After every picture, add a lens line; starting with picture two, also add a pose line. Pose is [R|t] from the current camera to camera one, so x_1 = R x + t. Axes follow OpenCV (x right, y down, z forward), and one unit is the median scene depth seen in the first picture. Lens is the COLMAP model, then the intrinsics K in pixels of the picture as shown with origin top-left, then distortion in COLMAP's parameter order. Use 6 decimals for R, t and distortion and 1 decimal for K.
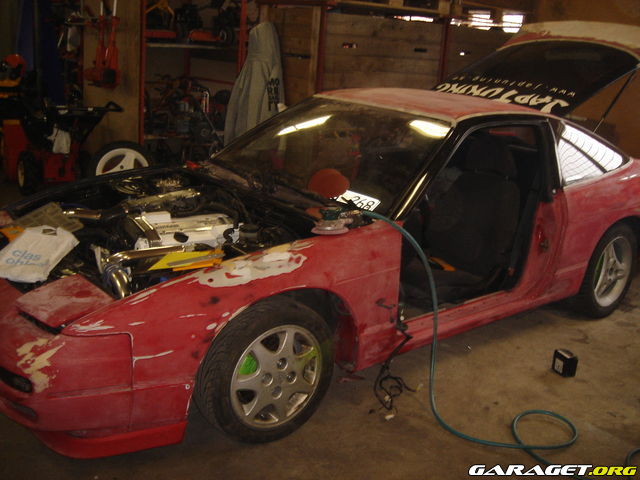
lens RADIAL K [[714.2, 0, 320.0], [0, 714.2, 240.0], [0, 0, 1]] dist [-0.186507, 0.155199]
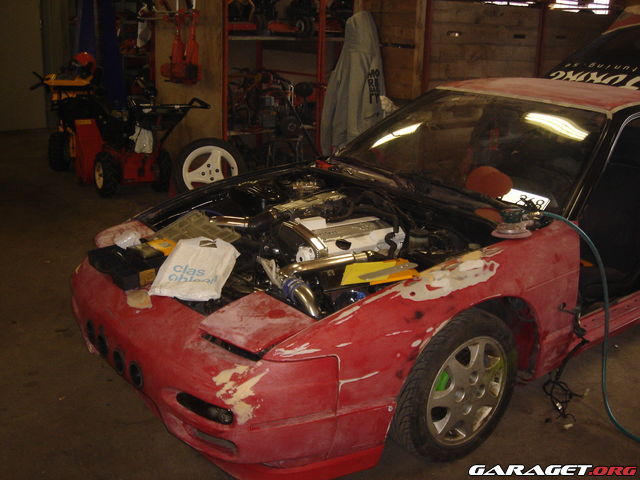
lens RADIAL K [[714.2, 0, 320.0], [0, 714.2, 240.0], [0, 0, 1]] dist [-0.186507, 0.155199]
pose [[0.999058, -0.029483, -0.031843, -0.193290], [0.030062, 0.999388, 0.017862, -0.026954], [0.031297, -0.018803, 0.999333, 0.053707]]
